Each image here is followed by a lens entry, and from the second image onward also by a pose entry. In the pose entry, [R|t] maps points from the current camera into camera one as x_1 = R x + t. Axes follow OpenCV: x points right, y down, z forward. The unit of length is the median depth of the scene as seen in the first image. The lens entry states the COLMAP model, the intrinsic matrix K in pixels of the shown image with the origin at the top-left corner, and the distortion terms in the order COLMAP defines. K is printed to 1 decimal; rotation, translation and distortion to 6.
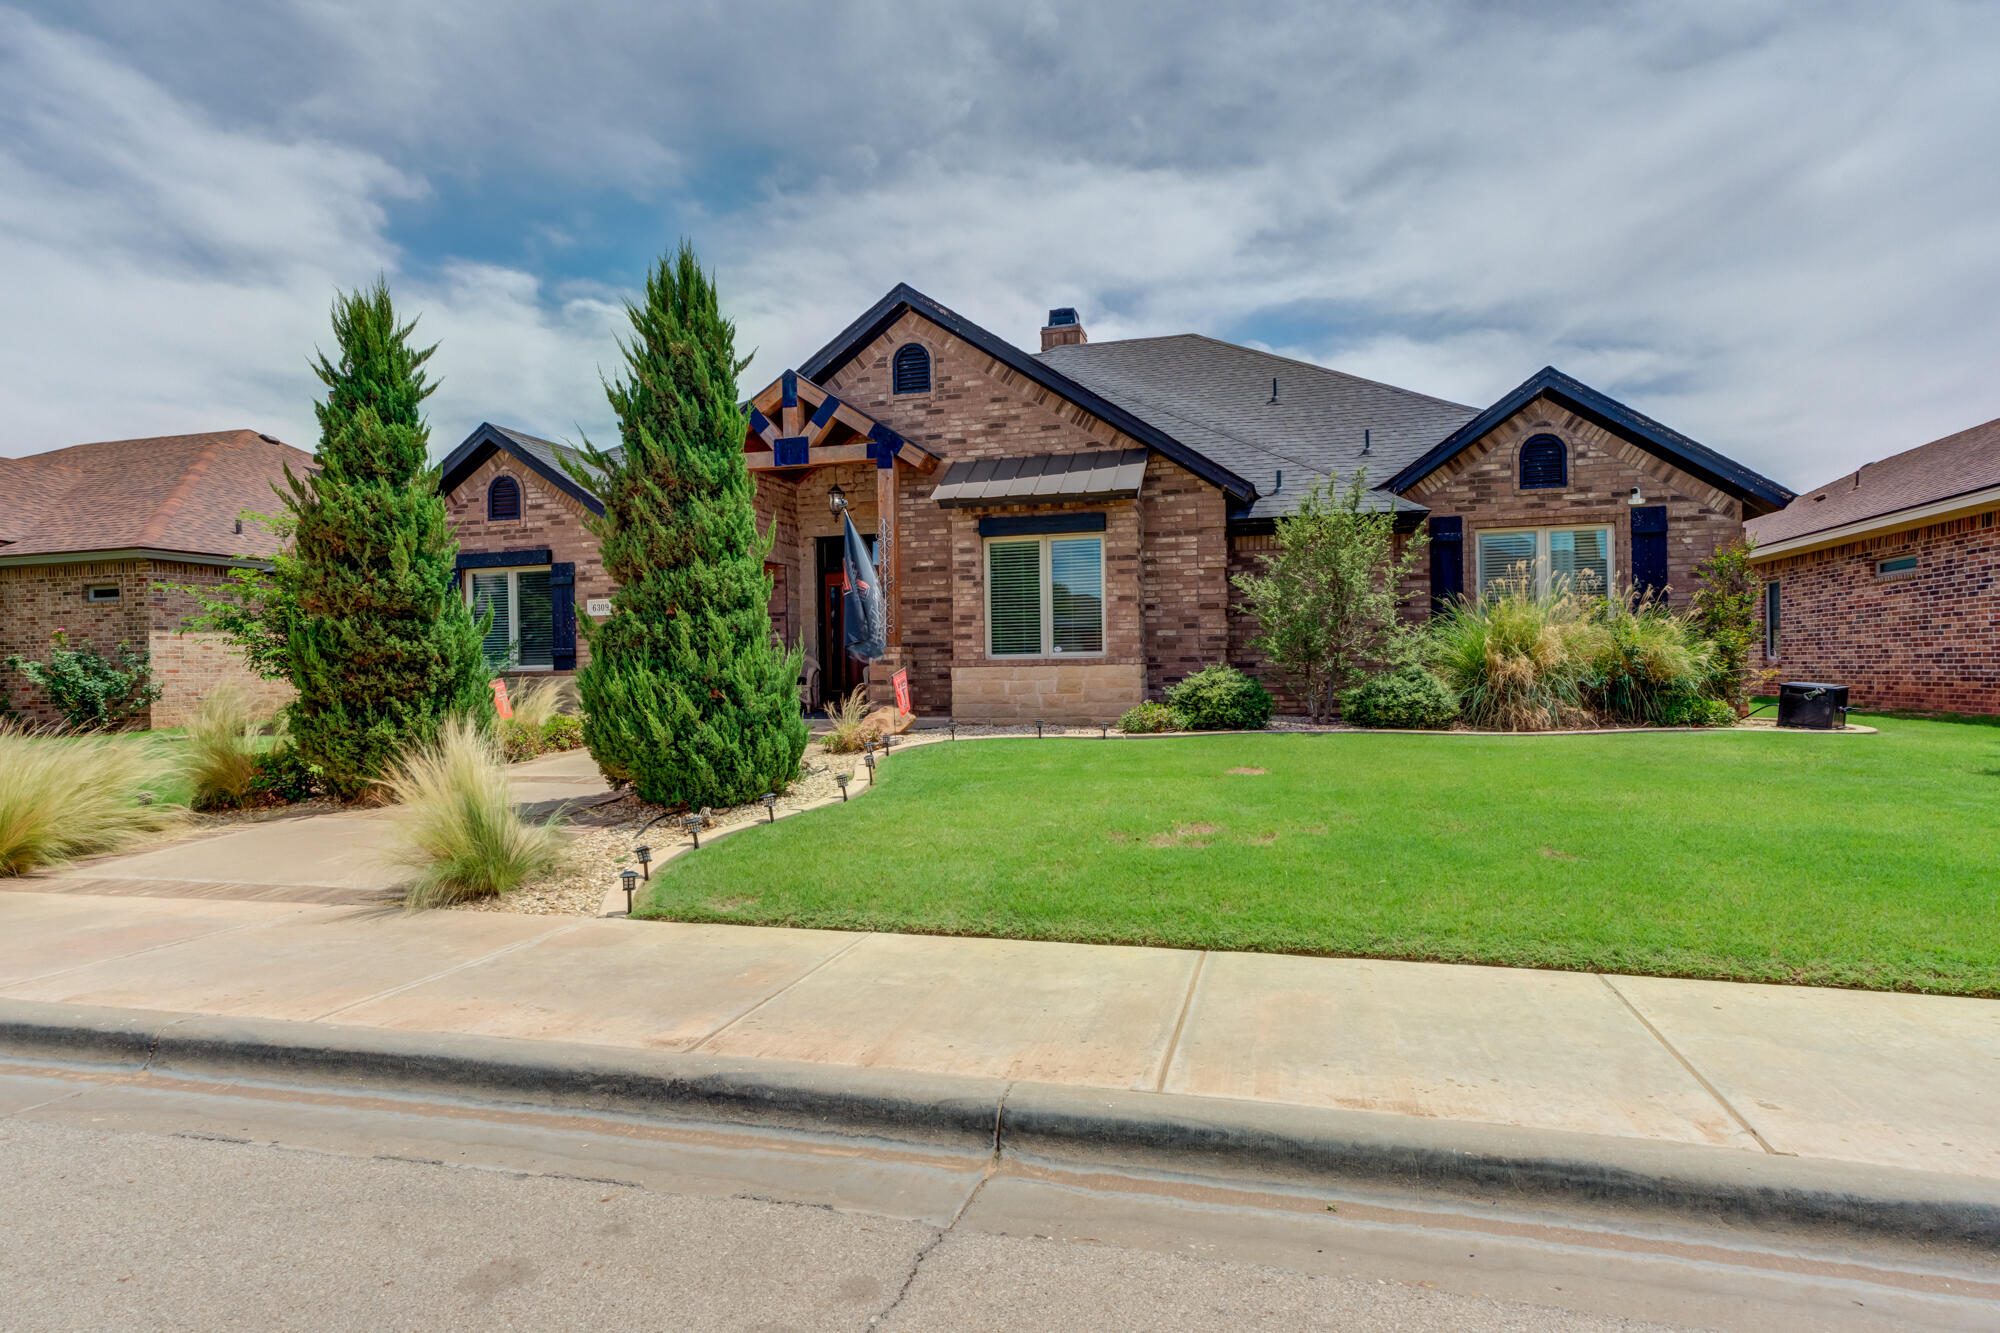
lens RADIAL K [[1096.8, 0, 1014.4], [0, 1096.8, 707.9], [0, 0, 1]] dist [0.000445, 0.014732]
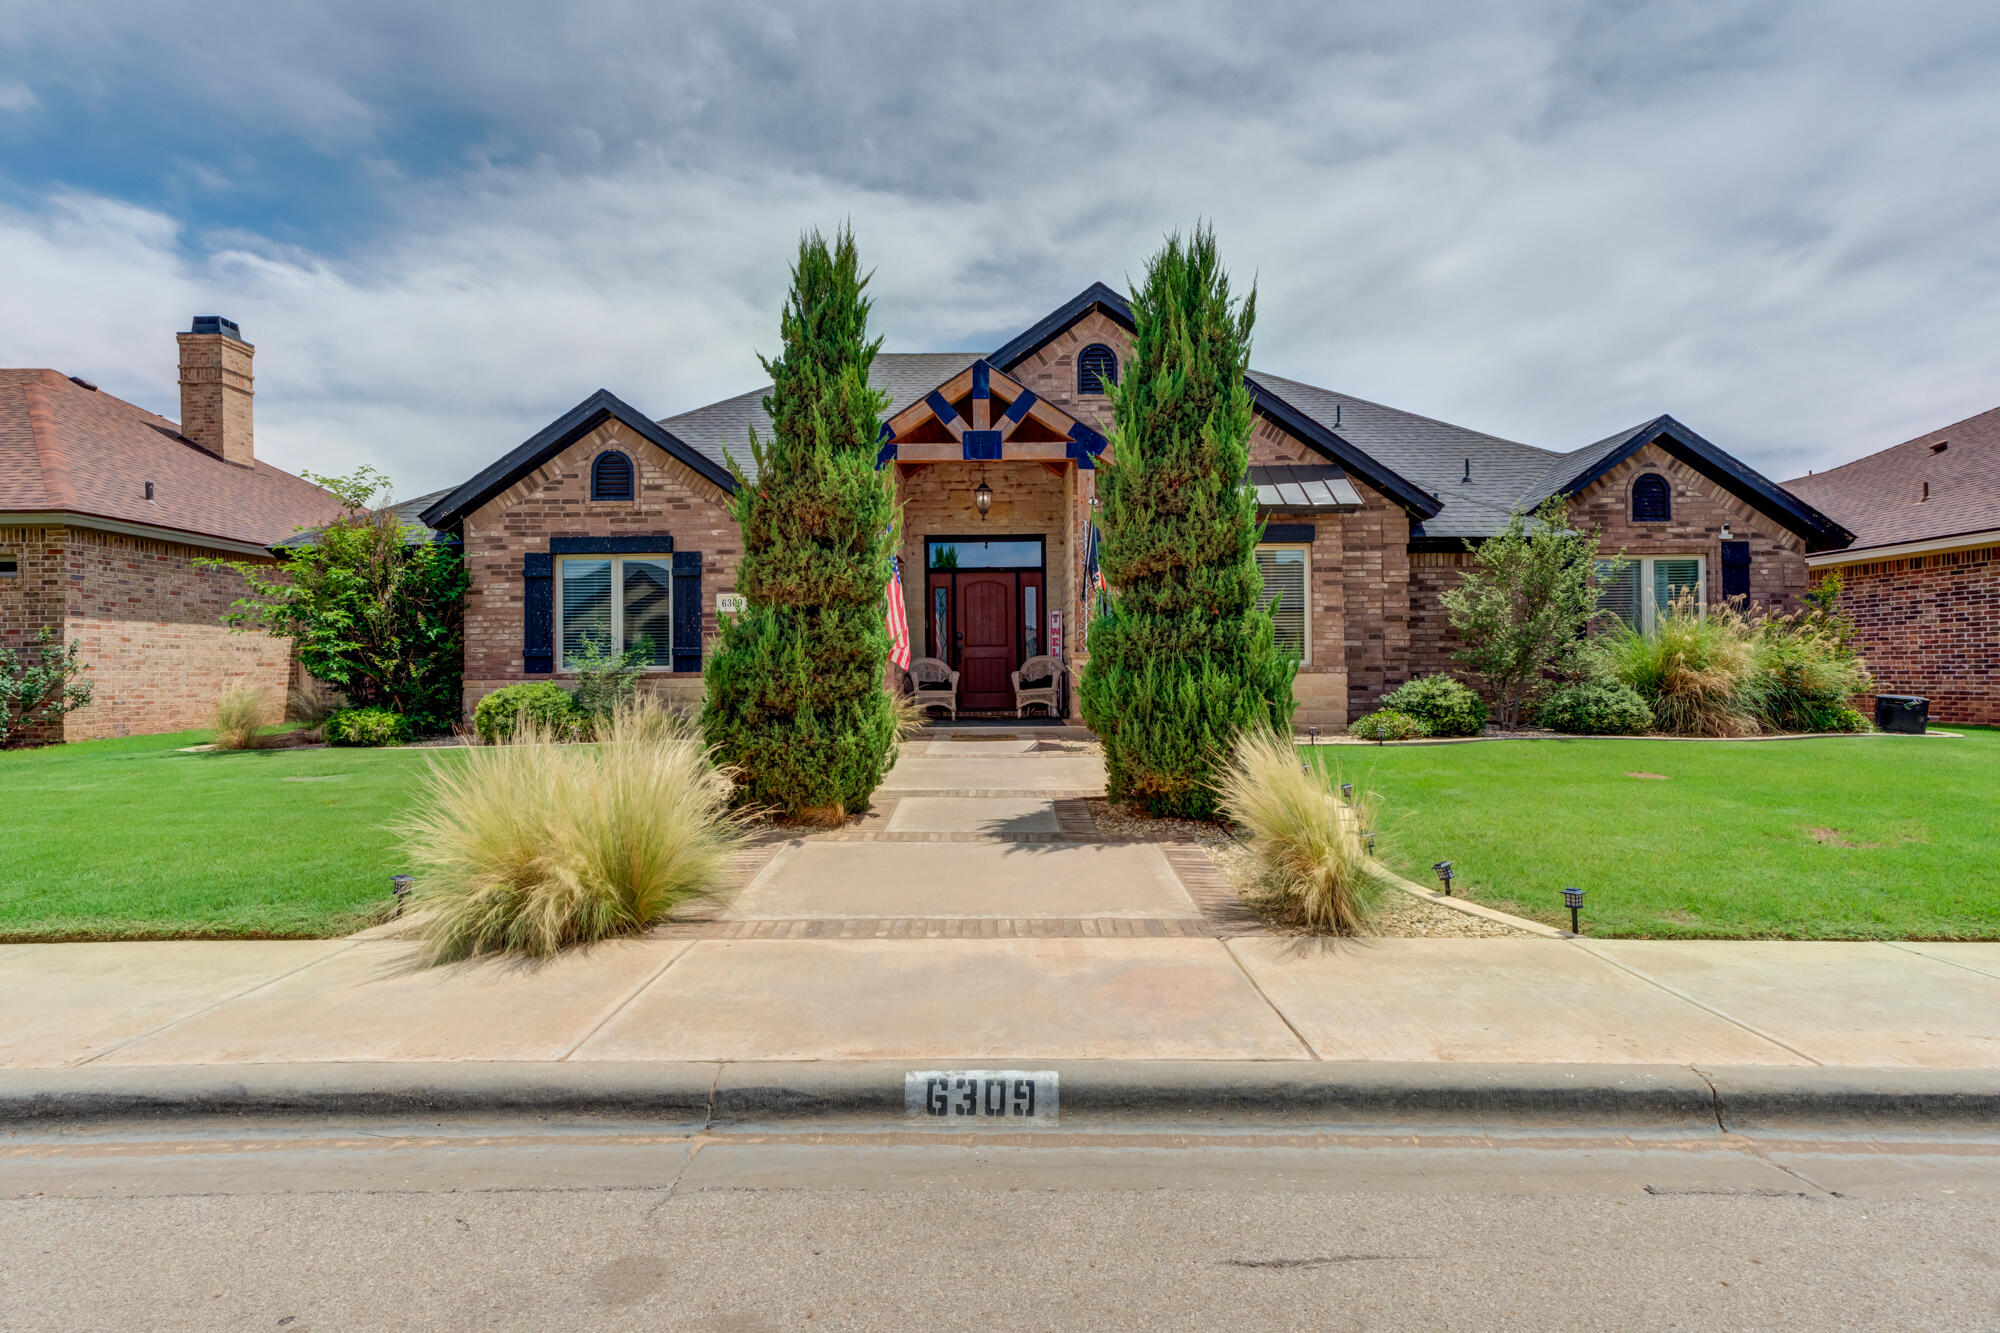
lens RADIAL K [[1096.8, 0, 1005.6], [0, 1096.8, 664.6], [0, 0, 1]] dist [0.000445, 0.014732]
pose [[0.965721, 0.013786, 0.259217, -0.393854], [-0.001129, 0.998803, -0.048910, 0.002535], [-0.259581, 0.046941, 0.964580, 0.079265]]
